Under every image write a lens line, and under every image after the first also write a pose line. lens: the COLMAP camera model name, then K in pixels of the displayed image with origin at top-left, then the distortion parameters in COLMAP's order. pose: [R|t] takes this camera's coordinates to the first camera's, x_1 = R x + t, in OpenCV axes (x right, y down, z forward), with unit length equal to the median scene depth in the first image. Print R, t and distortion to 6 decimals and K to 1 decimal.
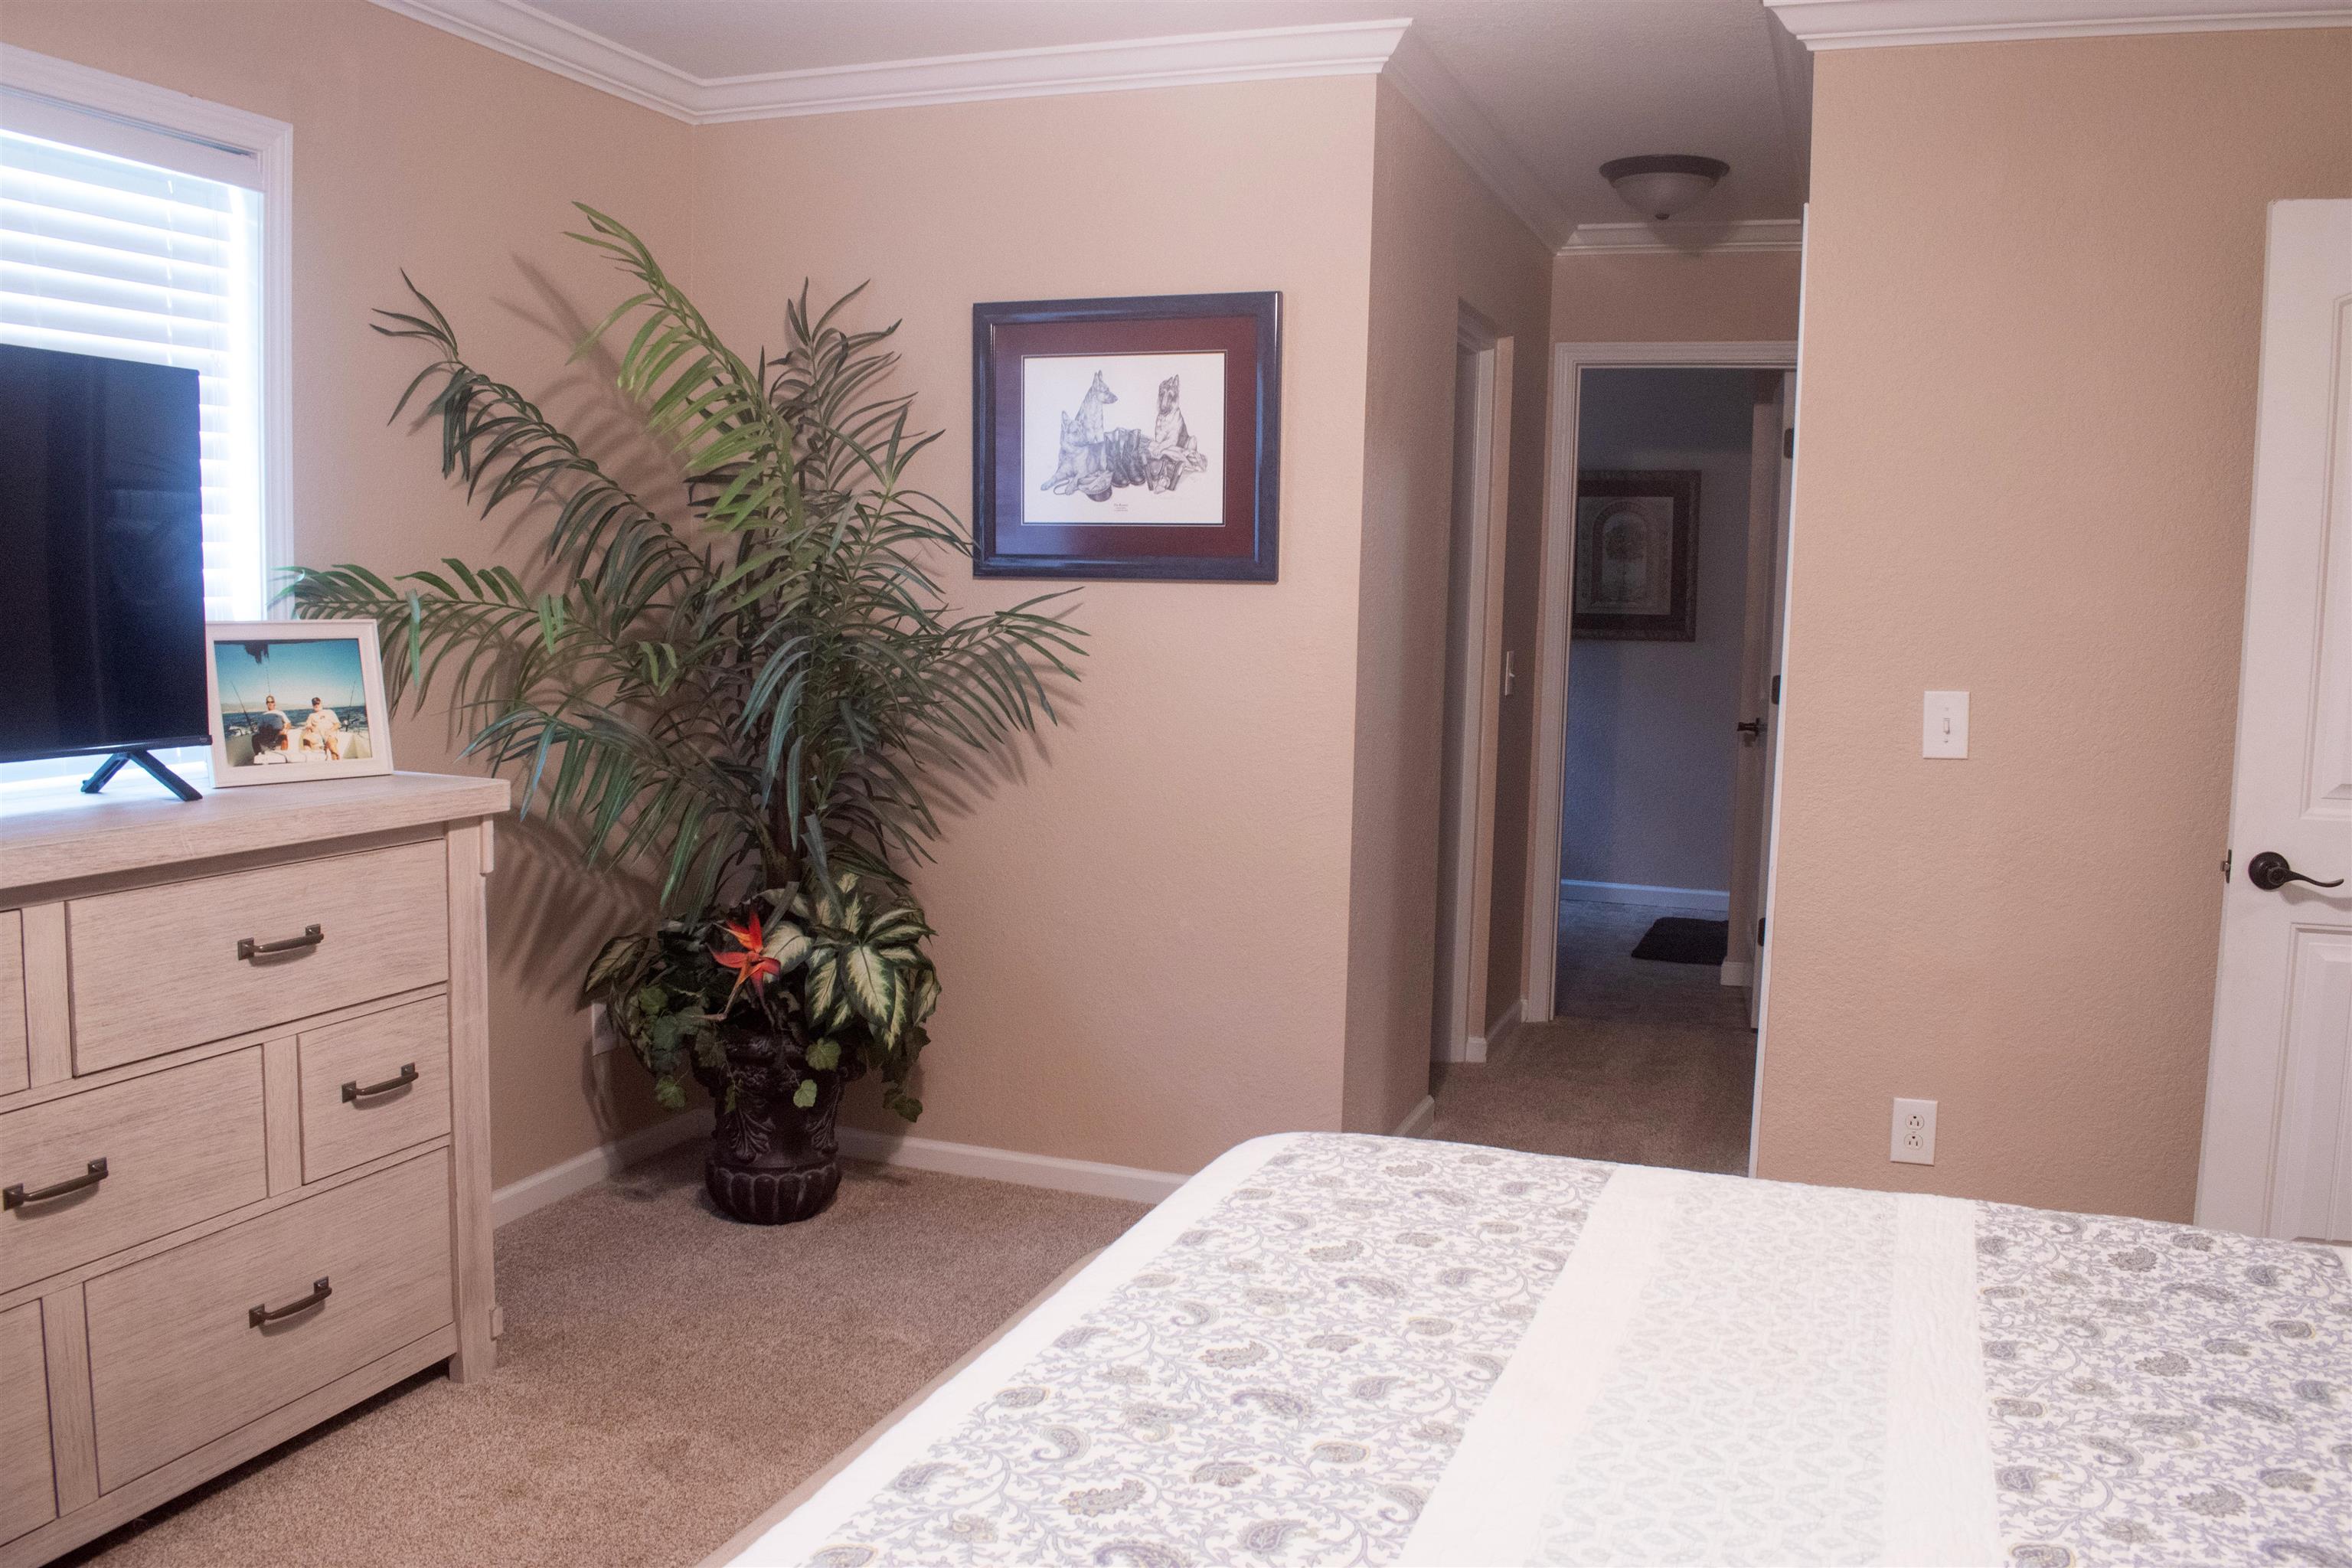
lens RADIAL K [[1880.5, 0, 1185.1], [0, 1880.5, 779.7], [0, 0, 1]] dist [-0.096411, 0.019051]
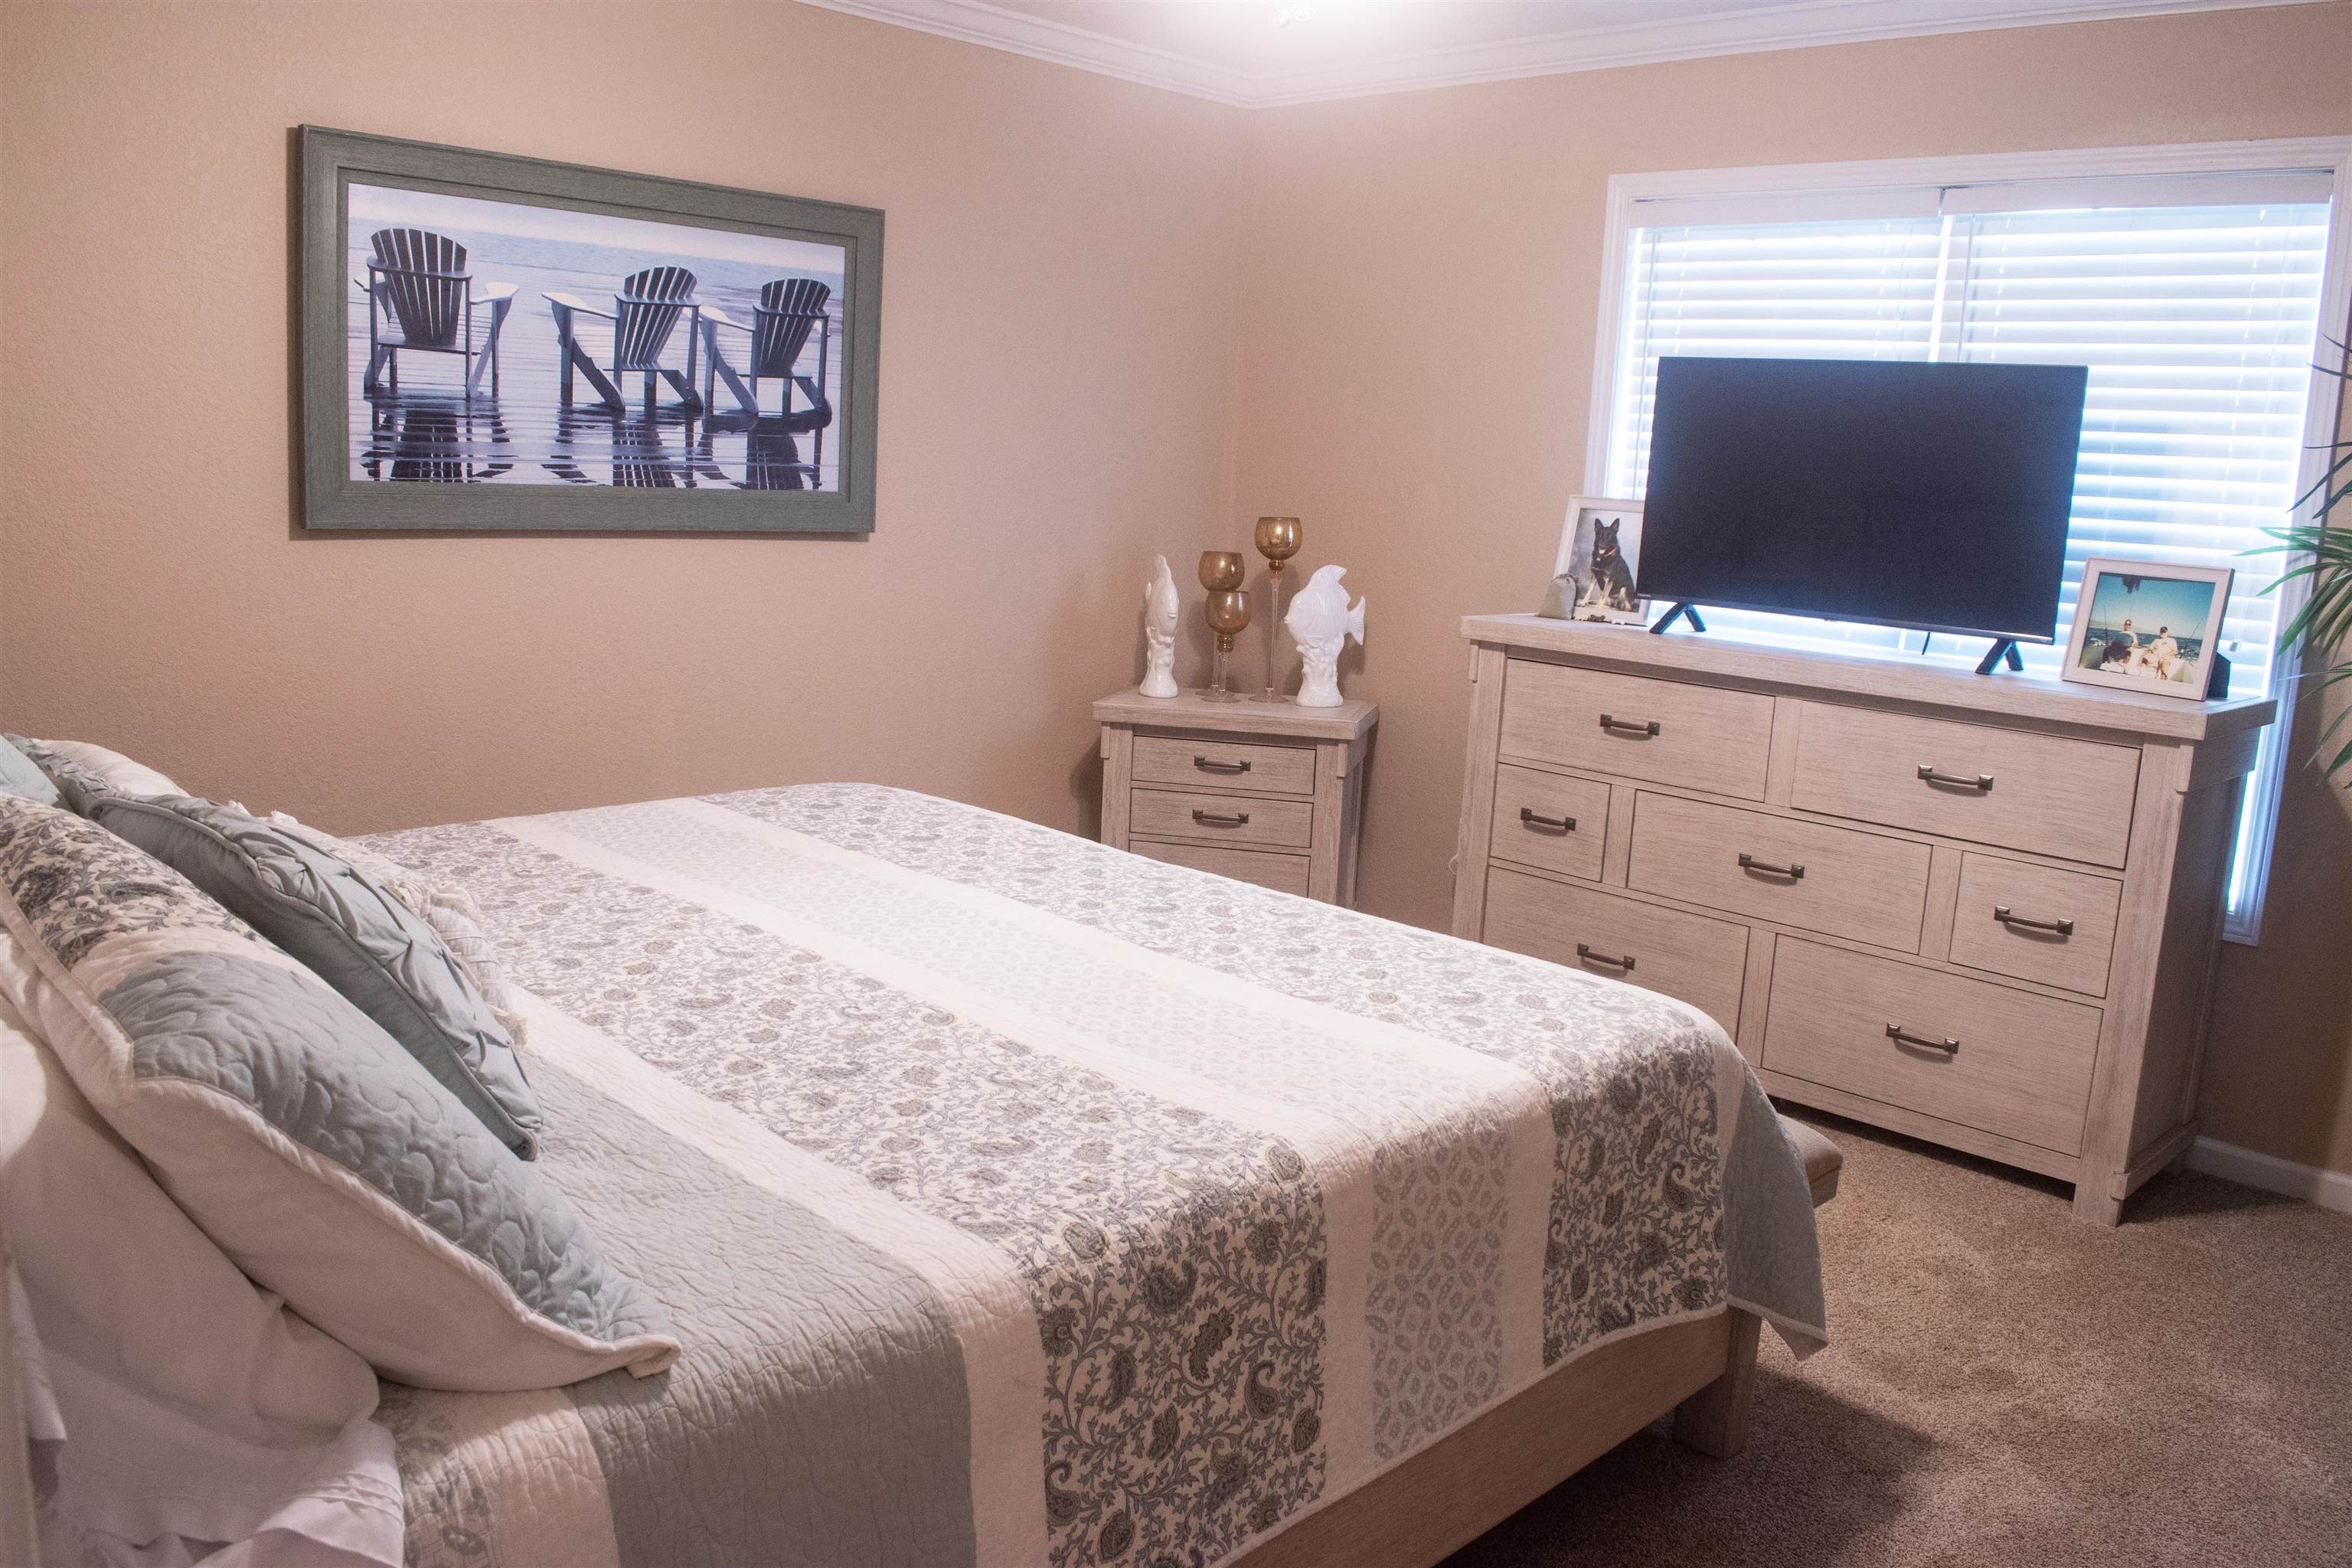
lens RADIAL K [[1880.5, 0, 1185.1], [0, 1880.5, 779.7], [0, 0, 1]] dist [-0.096411, 0.019051]
pose [[-0.423718, 0.104019, -0.899802, 0.929663], [-0.157695, 0.969743, 0.186363, -0.072404], [0.891961, 0.220859, -0.394494, 0.956954]]
